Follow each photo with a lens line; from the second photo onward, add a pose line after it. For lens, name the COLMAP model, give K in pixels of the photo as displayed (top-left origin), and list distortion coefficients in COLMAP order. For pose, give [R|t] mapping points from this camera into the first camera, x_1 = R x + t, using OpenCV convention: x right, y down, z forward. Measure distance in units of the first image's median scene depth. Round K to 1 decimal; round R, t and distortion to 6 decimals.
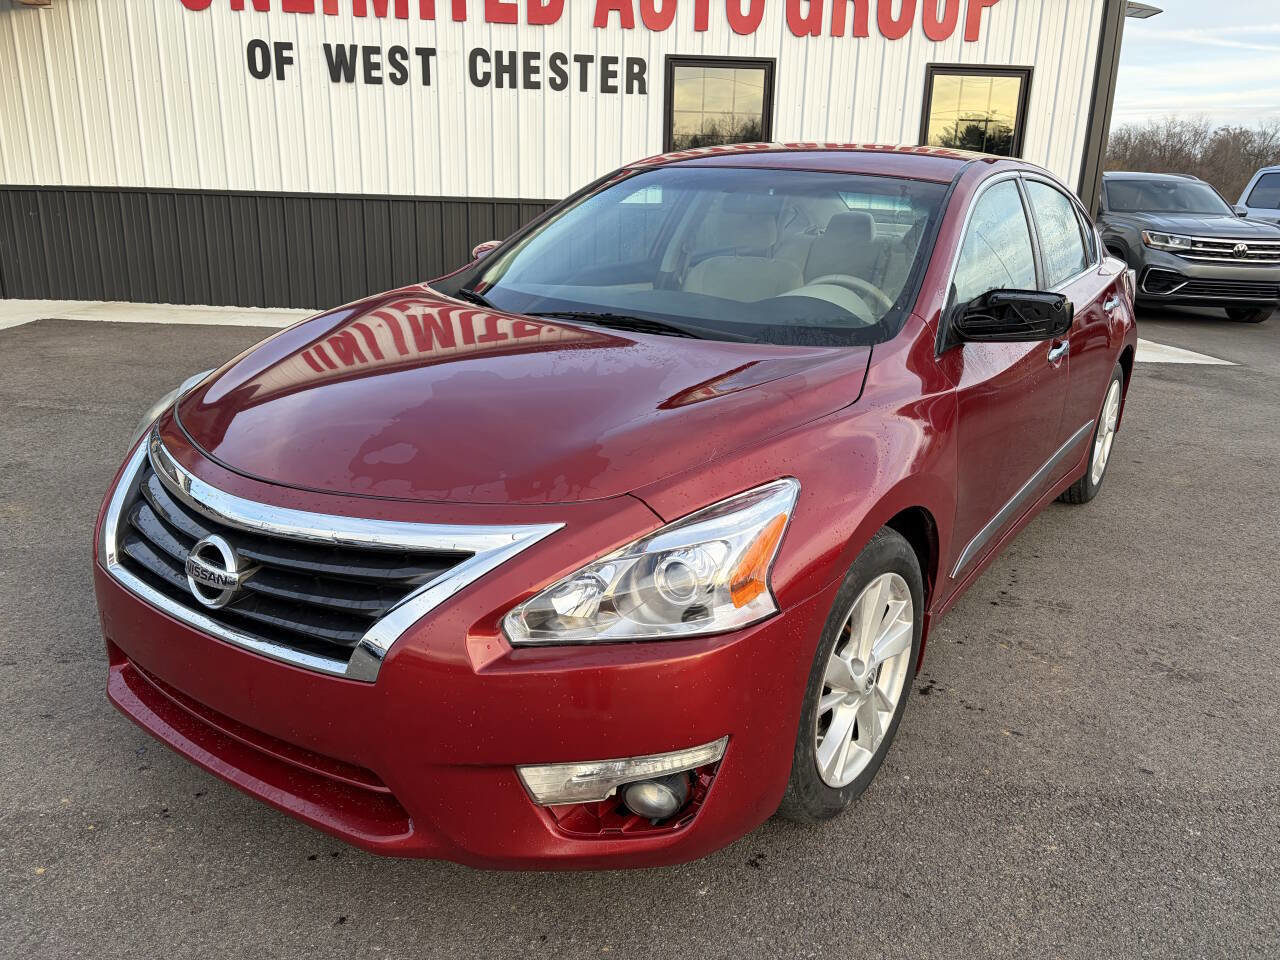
lens RADIAL K [[941.8, 0, 651.2], [0, 941.8, 482.1], [0, 0, 1]] dist [0.037073, -0.036434]
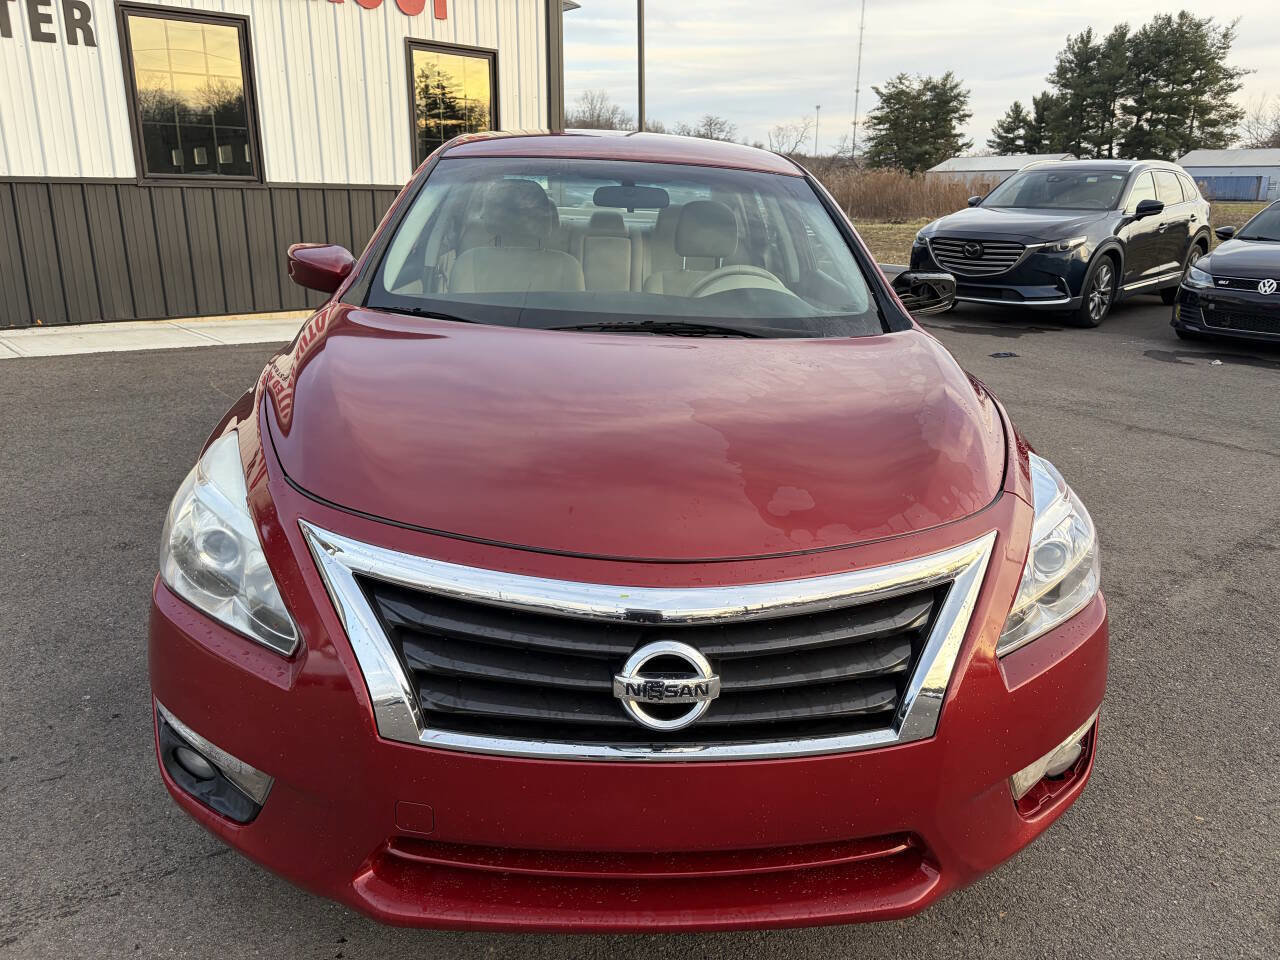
lens RADIAL K [[941.8, 0, 651.2], [0, 941.8, 482.1], [0, 0, 1]] dist [0.037073, -0.036434]
pose [[0.793553, -0.188613, 0.578531, -0.171347], [0.171595, 0.981526, 0.084626, -0.027757], [-0.583805, 0.032118, 0.811258, 0.066104]]
